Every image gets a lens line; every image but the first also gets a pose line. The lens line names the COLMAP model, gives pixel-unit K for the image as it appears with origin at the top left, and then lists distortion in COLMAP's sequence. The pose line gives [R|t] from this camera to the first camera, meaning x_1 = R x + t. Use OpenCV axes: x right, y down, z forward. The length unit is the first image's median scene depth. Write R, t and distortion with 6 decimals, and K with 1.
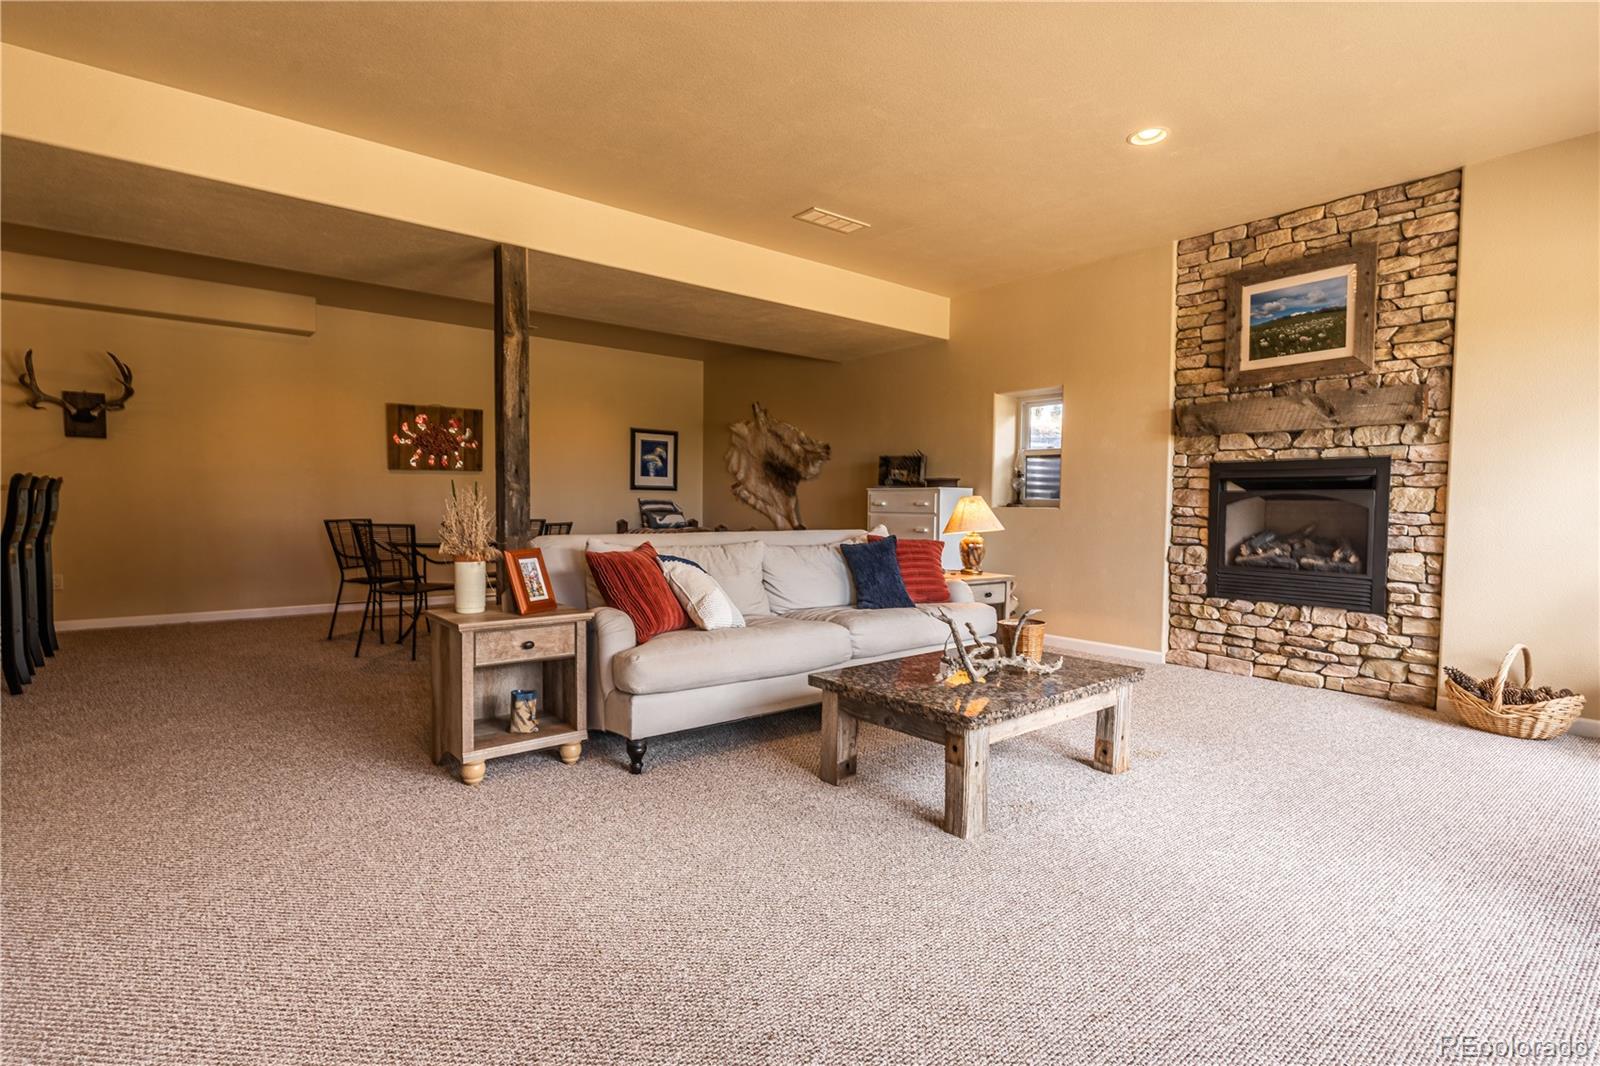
lens RADIAL K [[781.6, 0, 805.6], [0, 781.6, 539.2], [0, 0, 1]] dist [-0.010707, 0.005560]
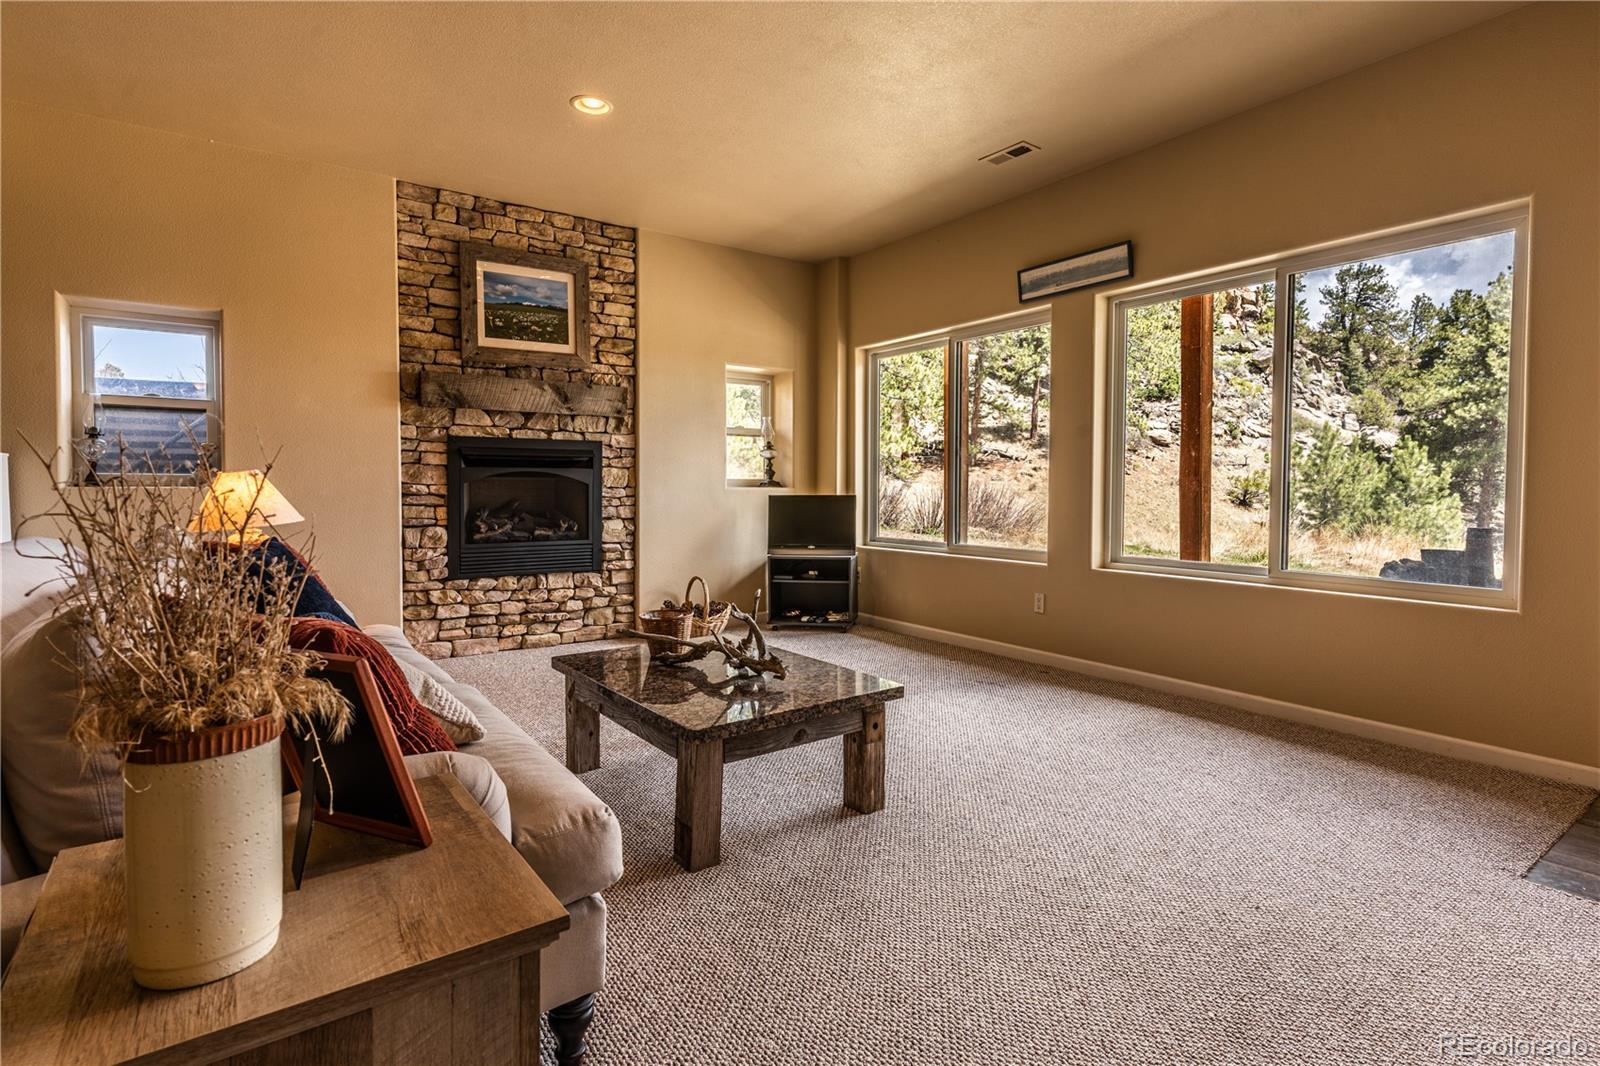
lens RADIAL K [[781.6, 0, 806.5], [0, 781.6, 523.2], [0, 0, 1]] dist [-0.010707, 0.005560]
pose [[0.052121, -0.050733, 0.997351, -0.427416], [0.049237, 0.997625, 0.048173, -0.020138], [-0.997426, 0.046596, 0.054495, 0.563202]]
